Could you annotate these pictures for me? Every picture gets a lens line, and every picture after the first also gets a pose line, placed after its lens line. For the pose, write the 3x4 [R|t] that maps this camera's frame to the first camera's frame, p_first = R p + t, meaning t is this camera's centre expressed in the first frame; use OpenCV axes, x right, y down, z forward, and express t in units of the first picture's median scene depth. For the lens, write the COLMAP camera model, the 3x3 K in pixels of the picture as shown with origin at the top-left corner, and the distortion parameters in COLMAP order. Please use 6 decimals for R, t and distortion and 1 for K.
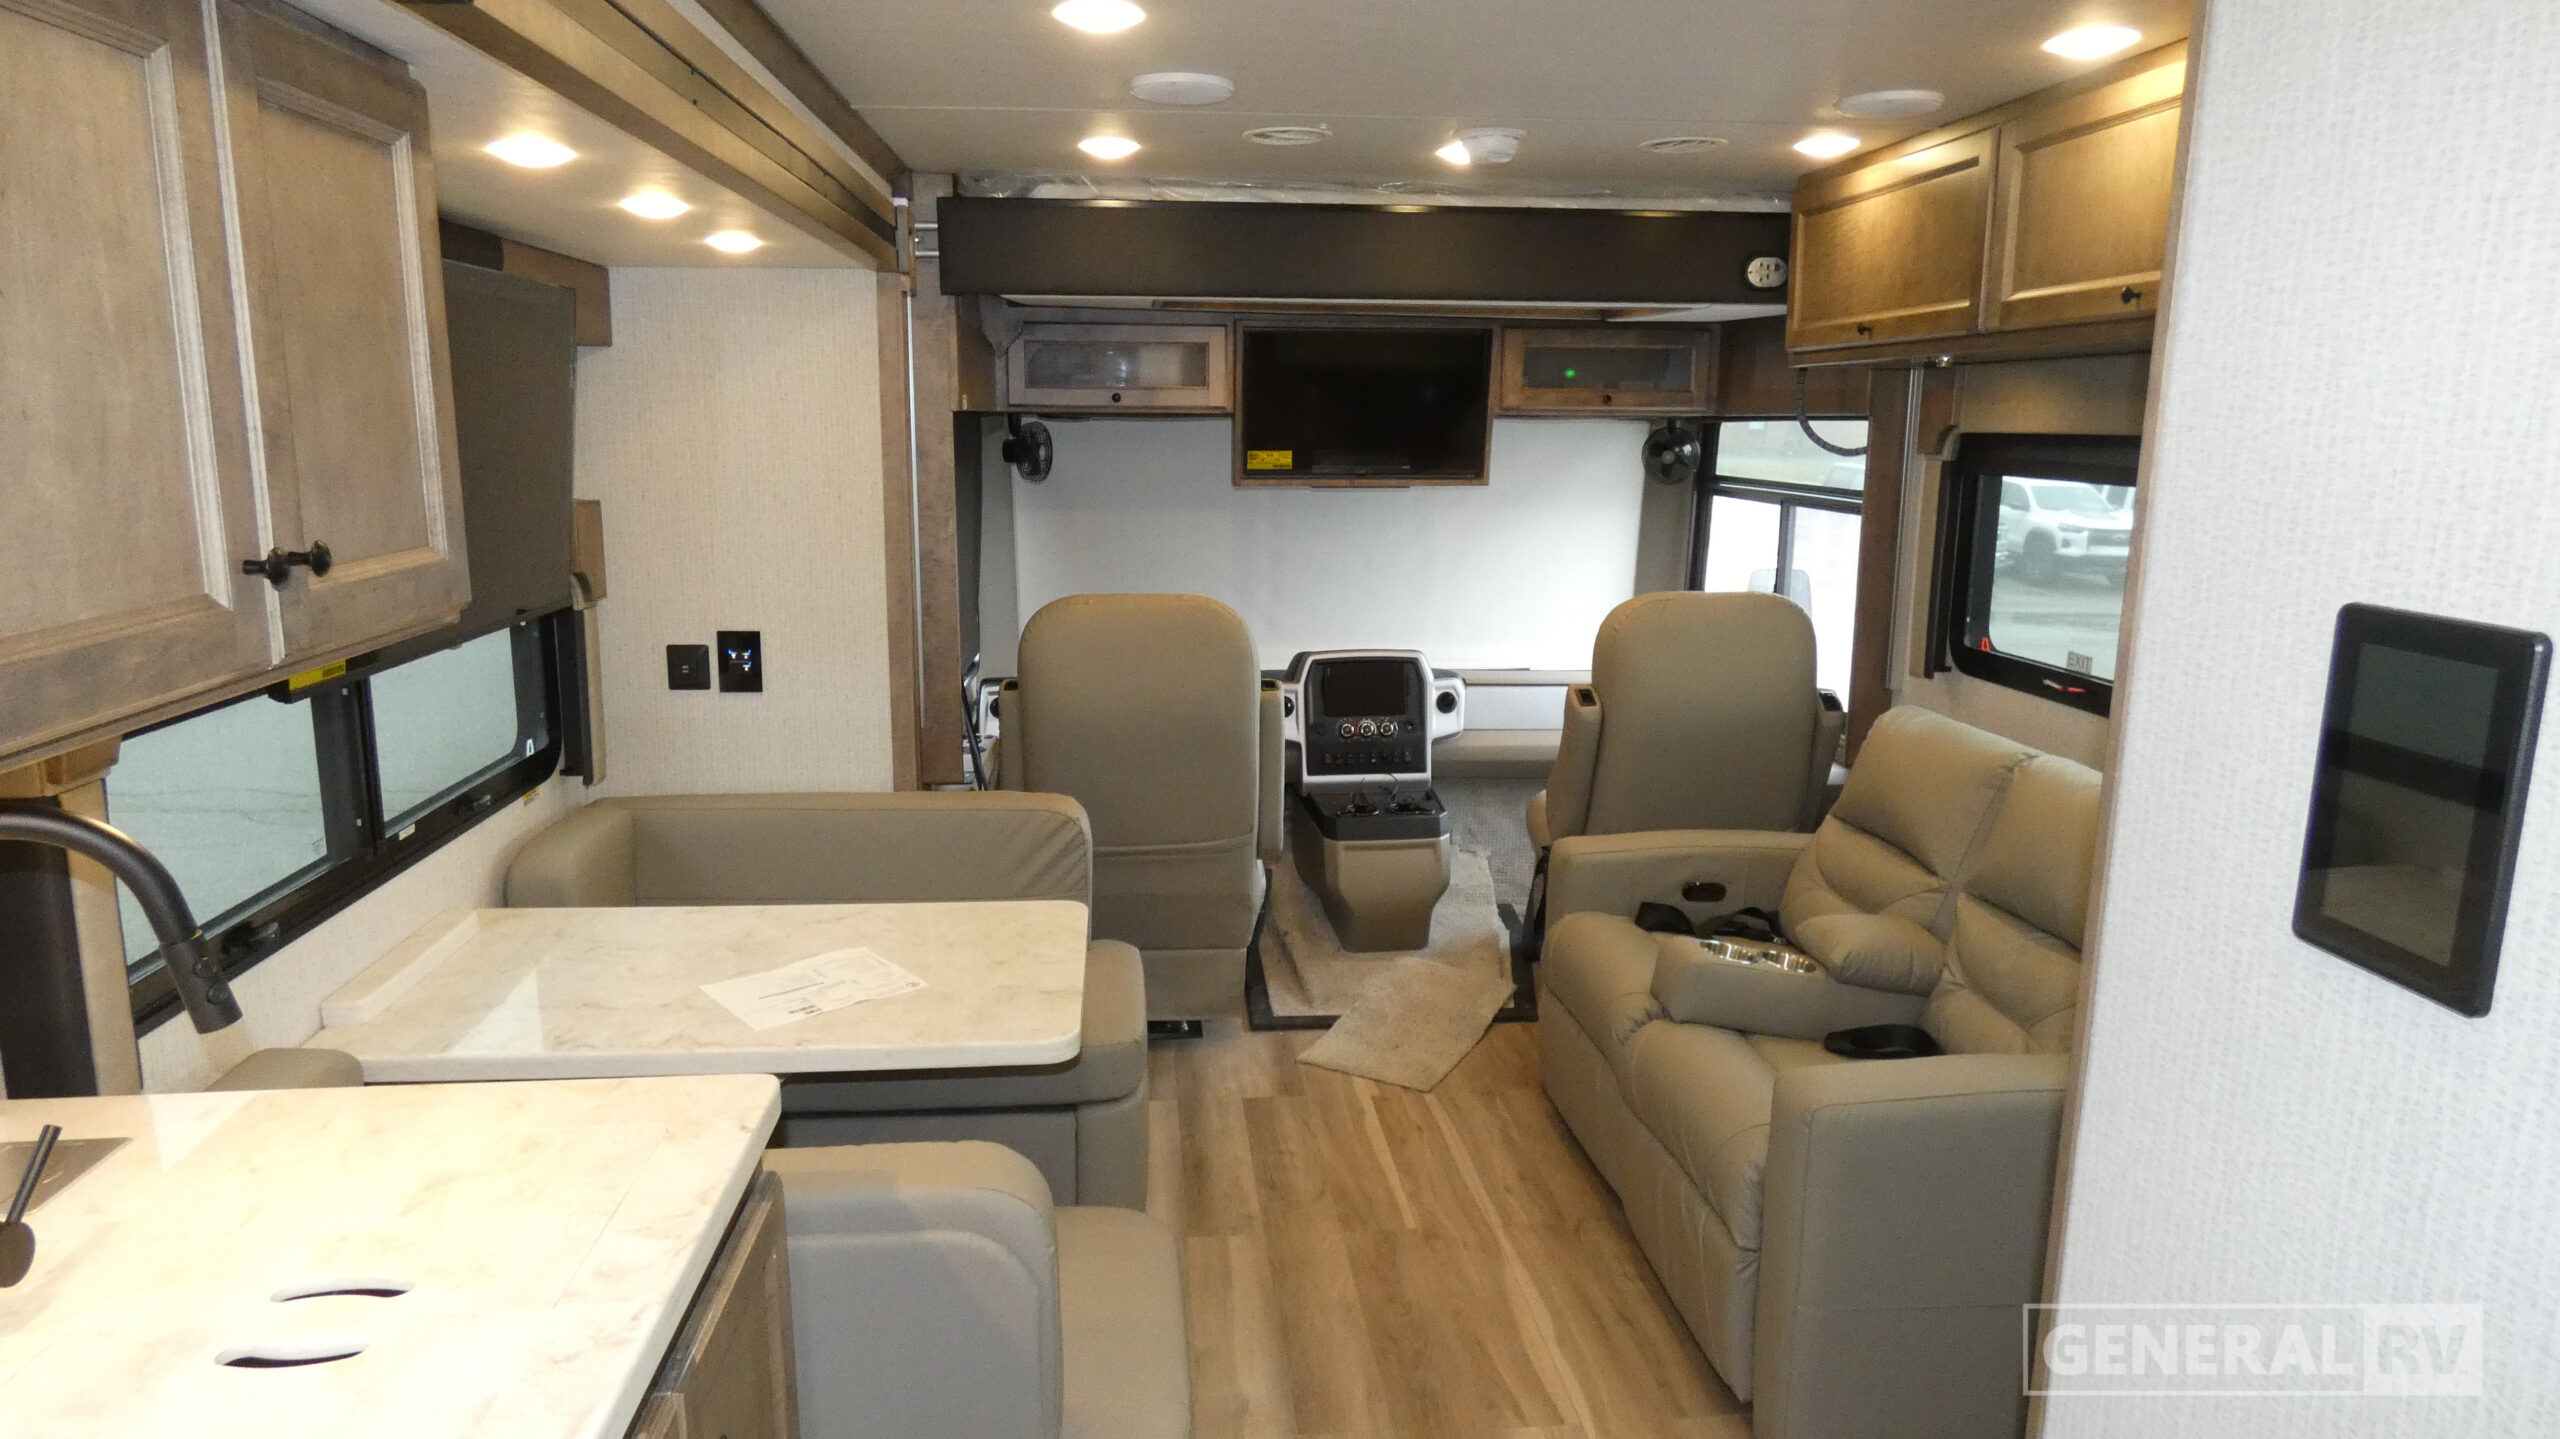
lens RADIAL K [[1529.4, 0, 1283.5], [0, 1529.4, 713.9], [0, 0, 1]] dist [-0.002469, -0.001451]
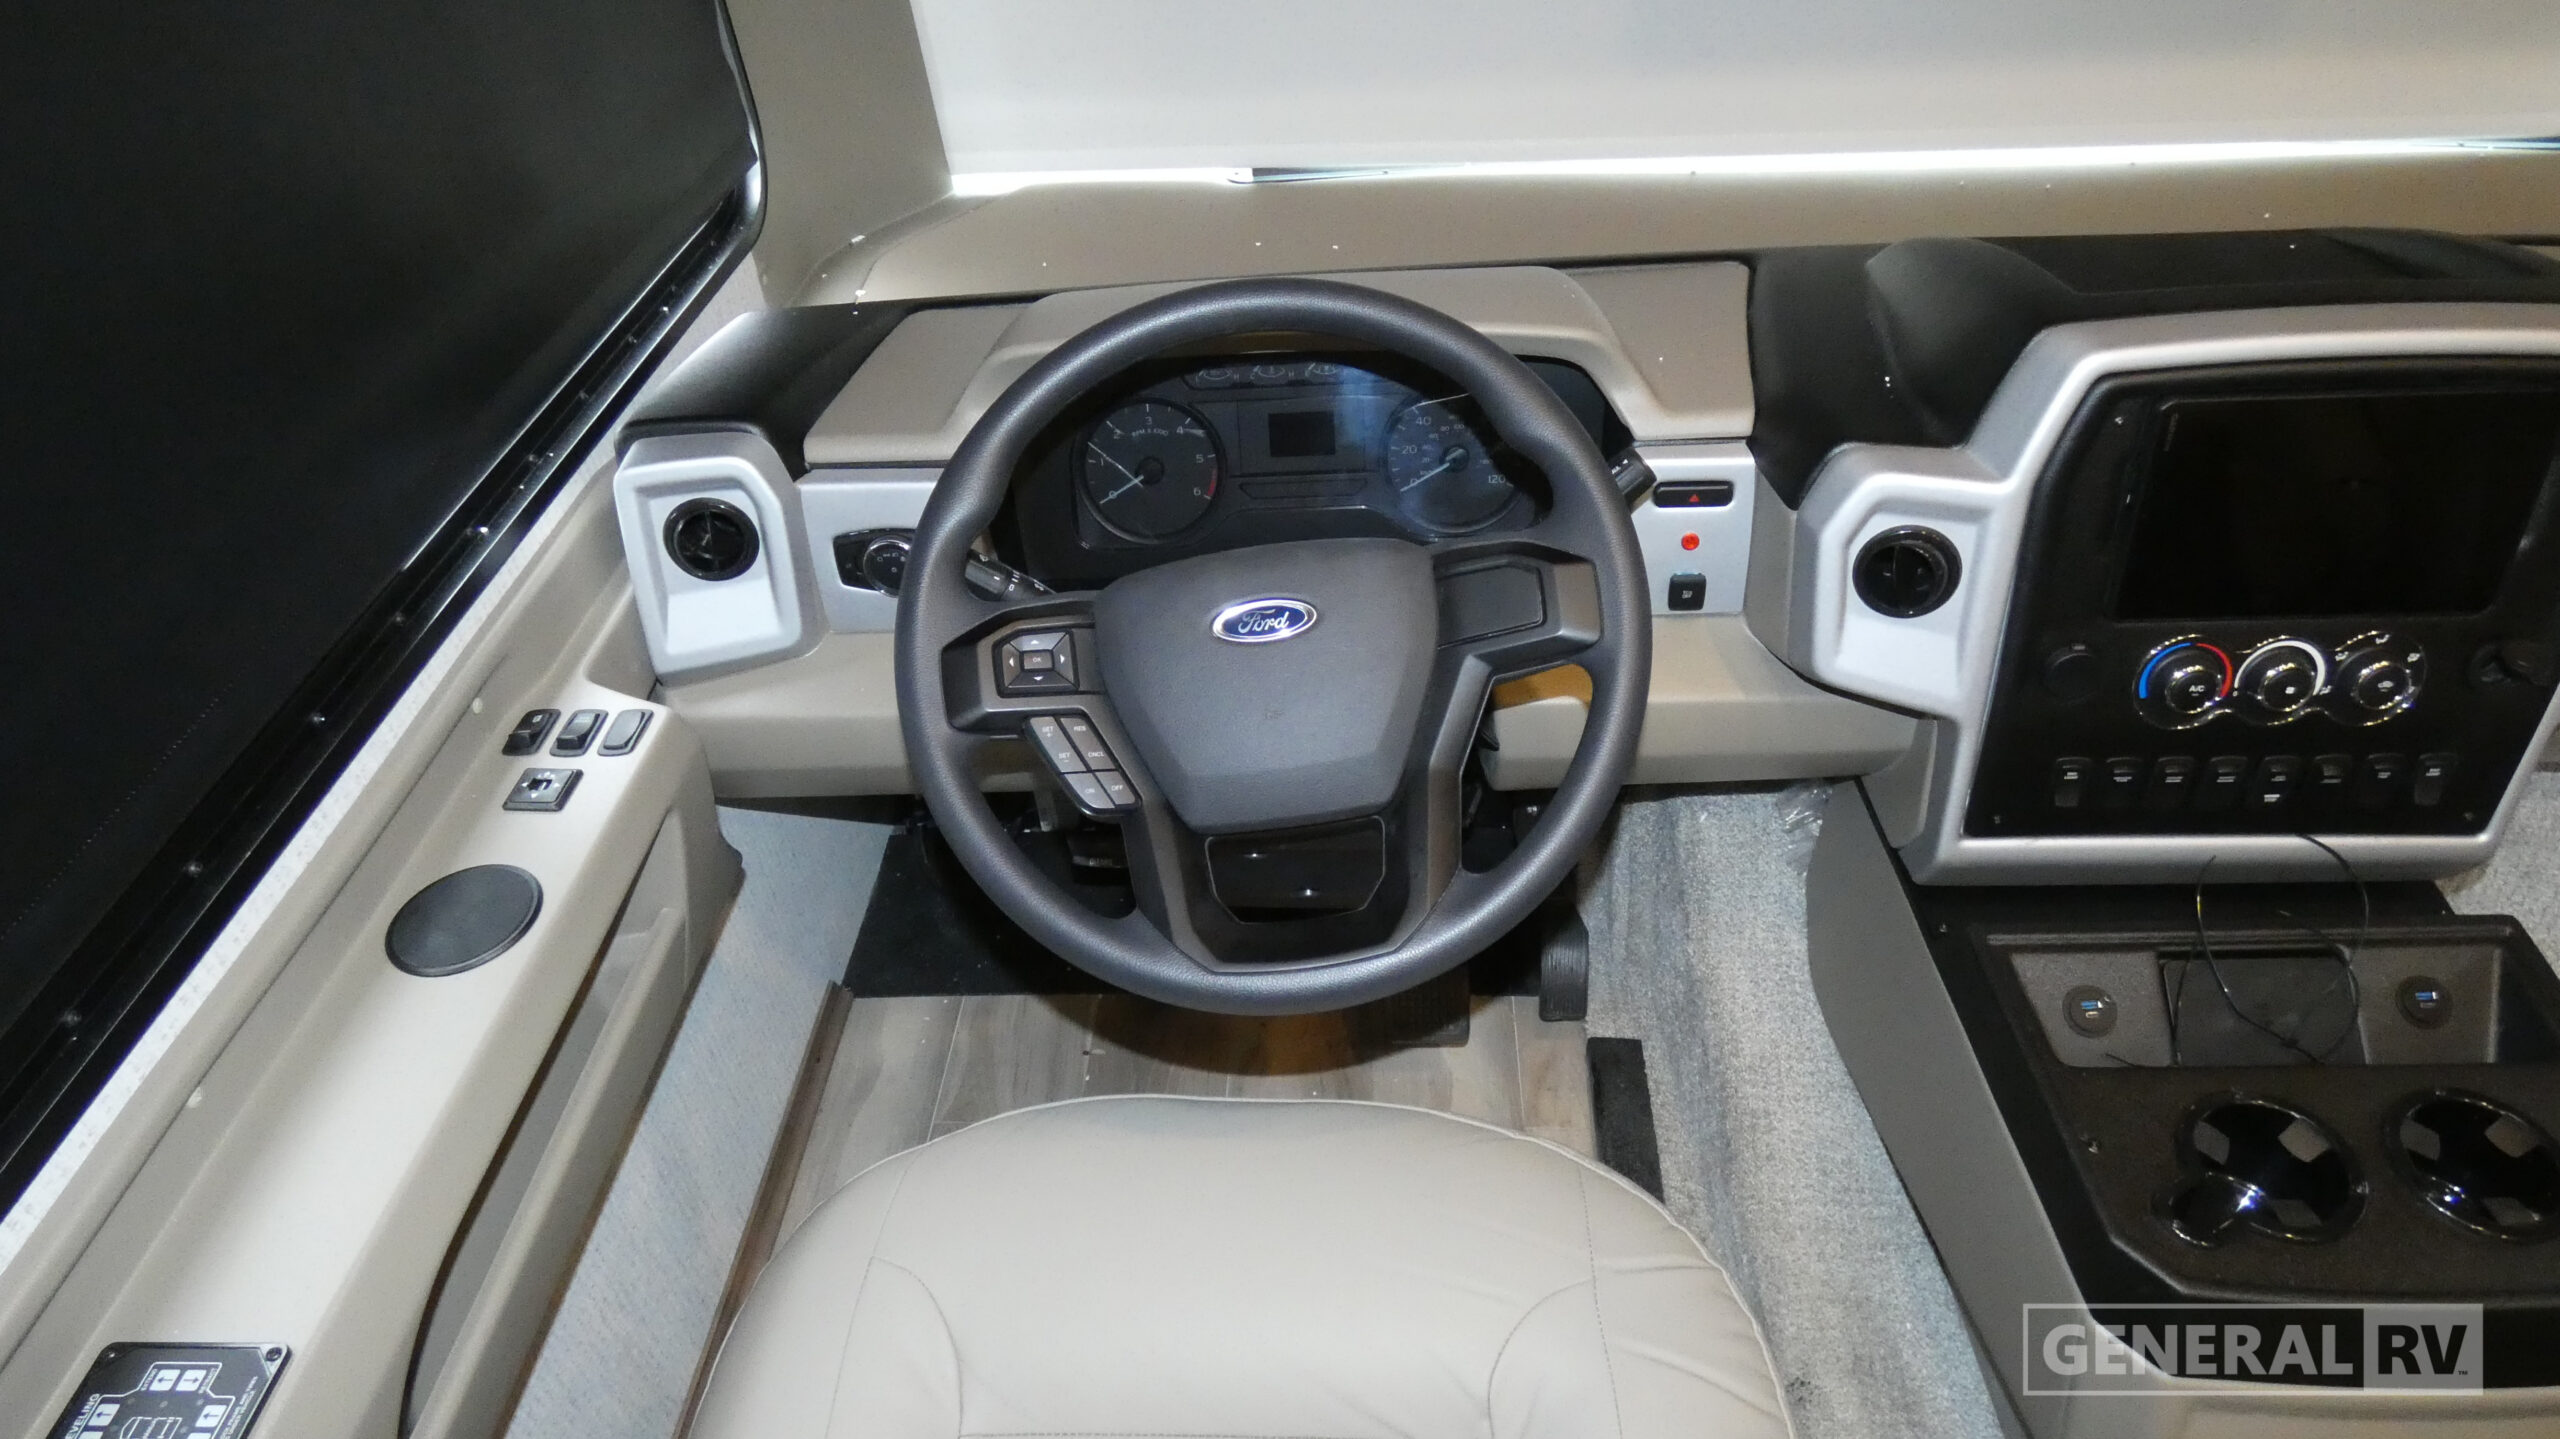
lens RADIAL K [[1529.4, 0, 1283.5], [0, 1529.4, 713.9], [0, 0, 1]] dist [-0.002469, -0.001451]
pose [[0.988305, 0.051916, -0.143383, -0.072194], [0.022867, 0.879178, 0.475945, -0.122346], [0.150768, -0.473657, 0.867708, 1.015779]]
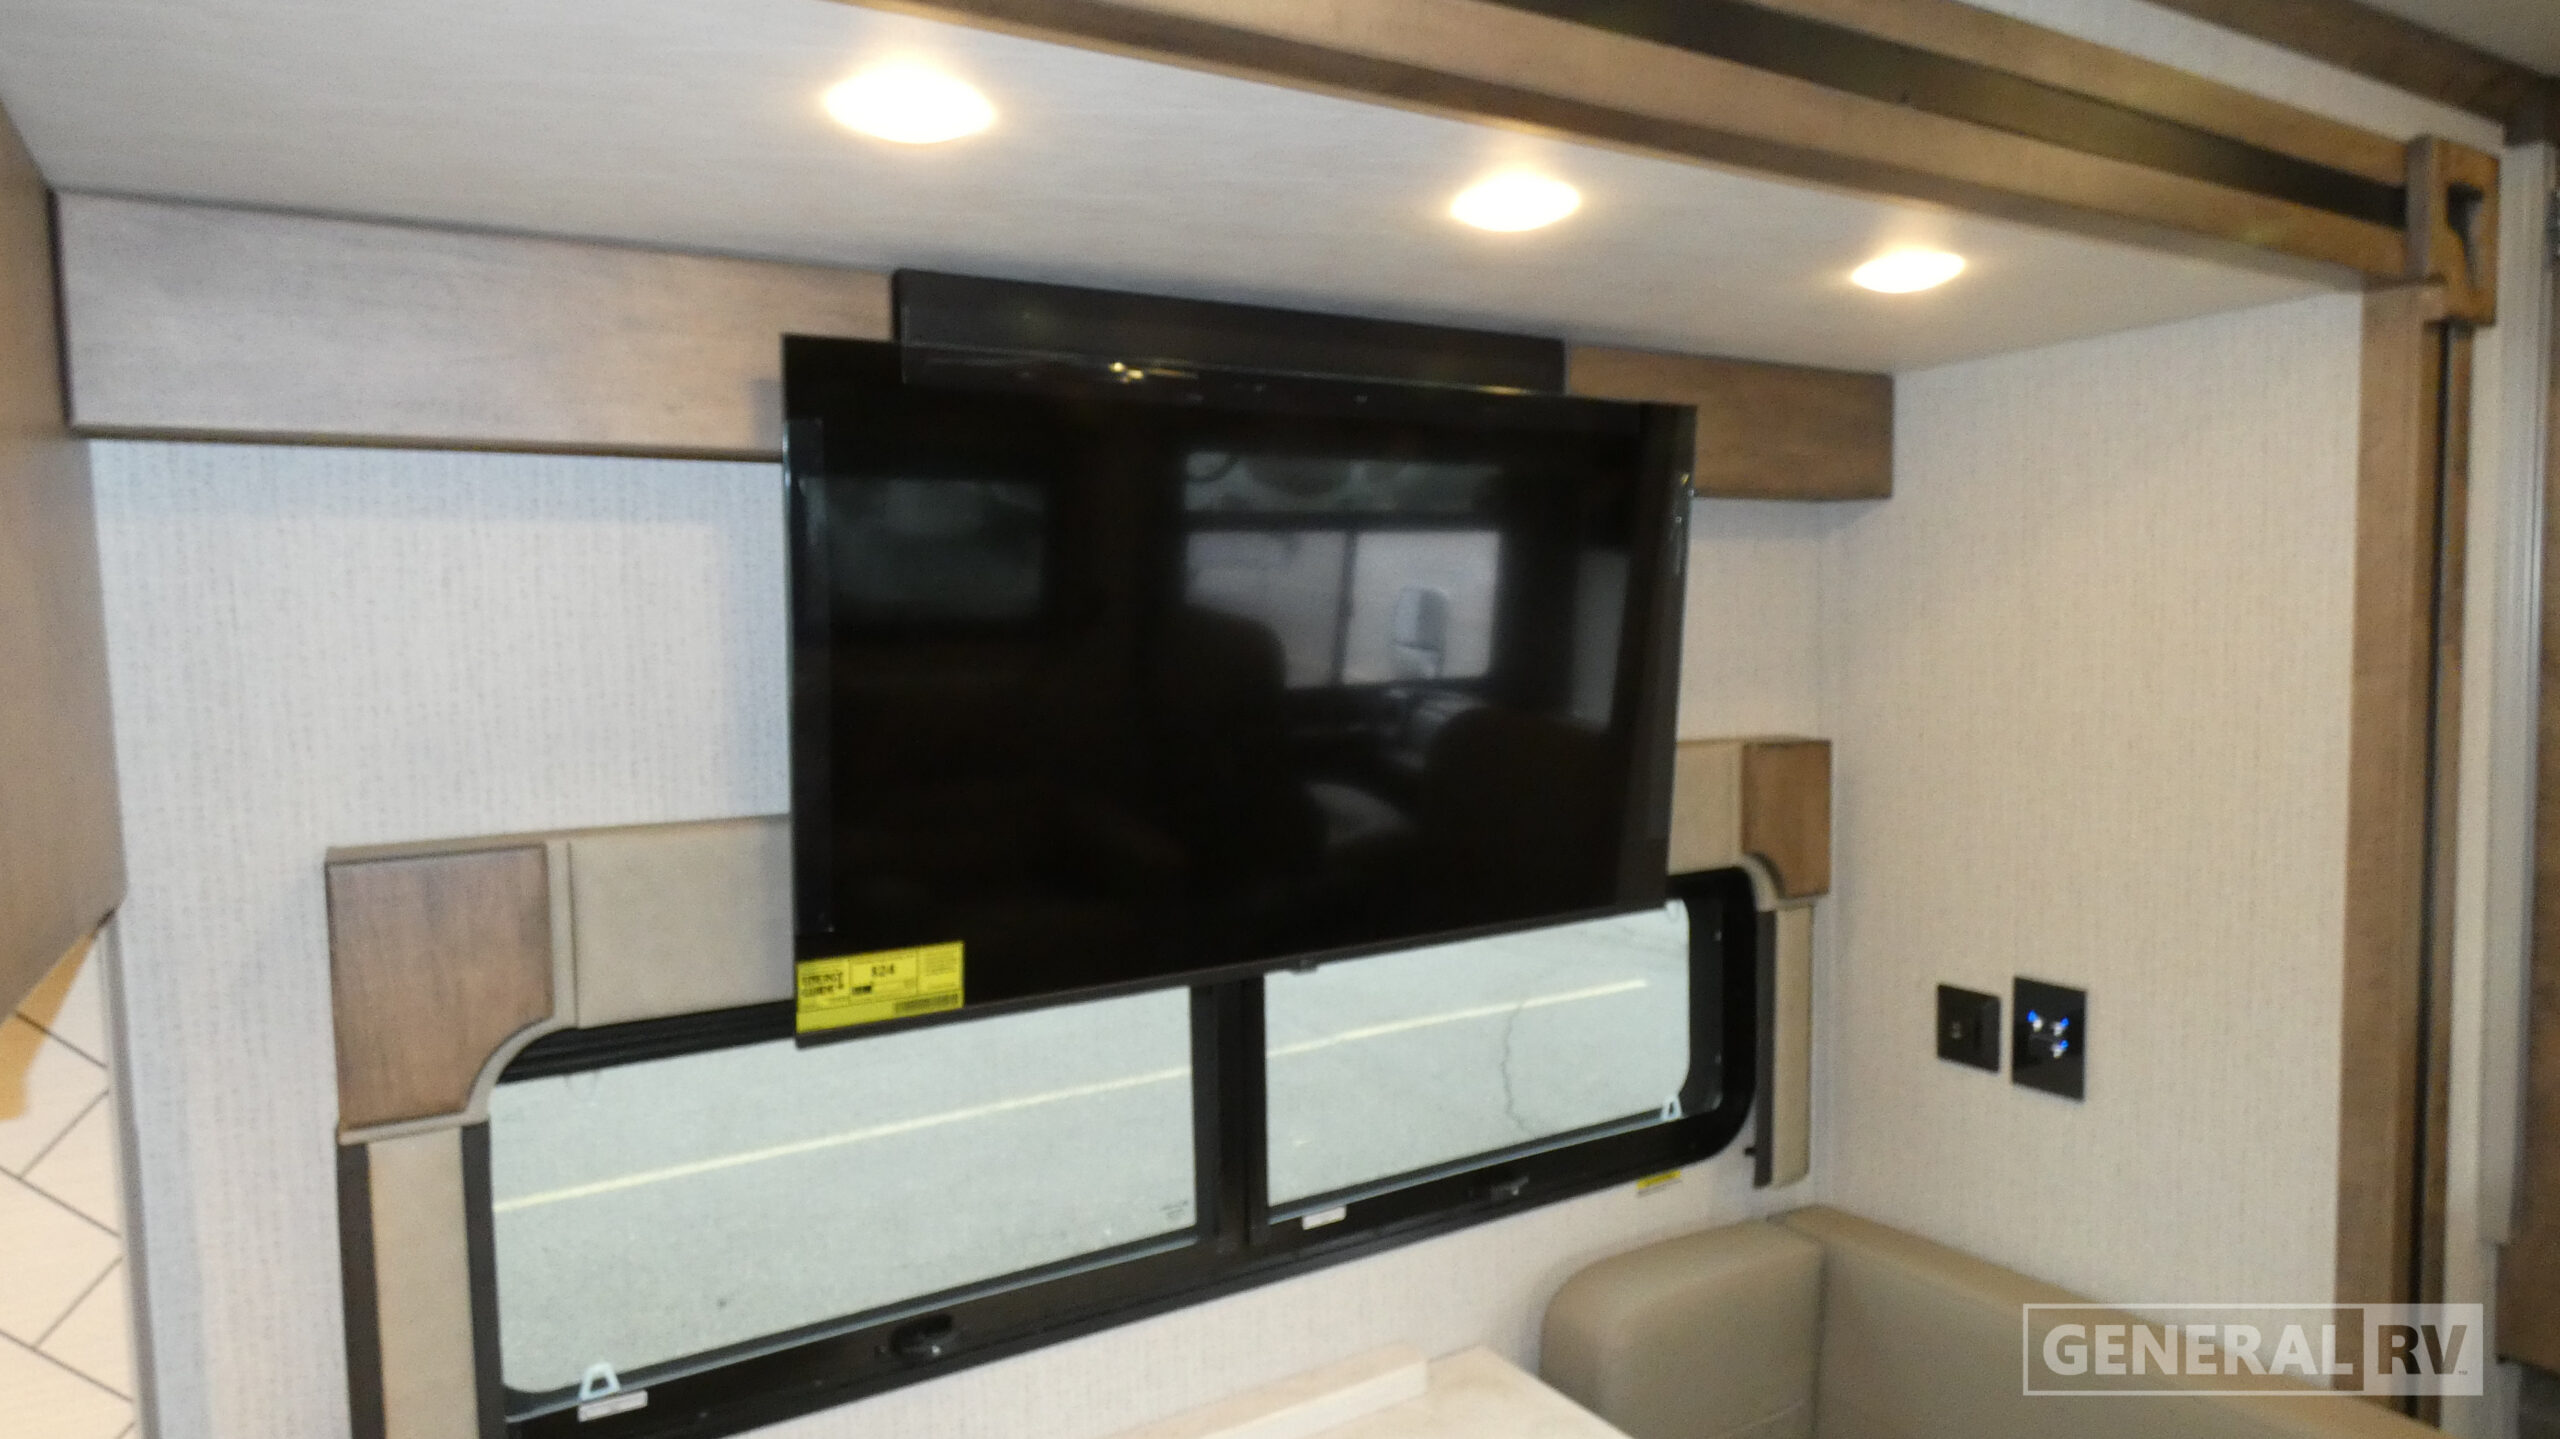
lens RADIAL K [[1529.4, 0, 1283.5], [0, 1529.4, 713.9], [0, 0, 1]] dist [-0.002469, -0.001451]
pose [[0.436705, 0.035216, -0.898915, 0.015983], [-0.149077, 0.988251, -0.033708, -0.081483], [0.887167, 0.148727, 0.436824, 0.446496]]
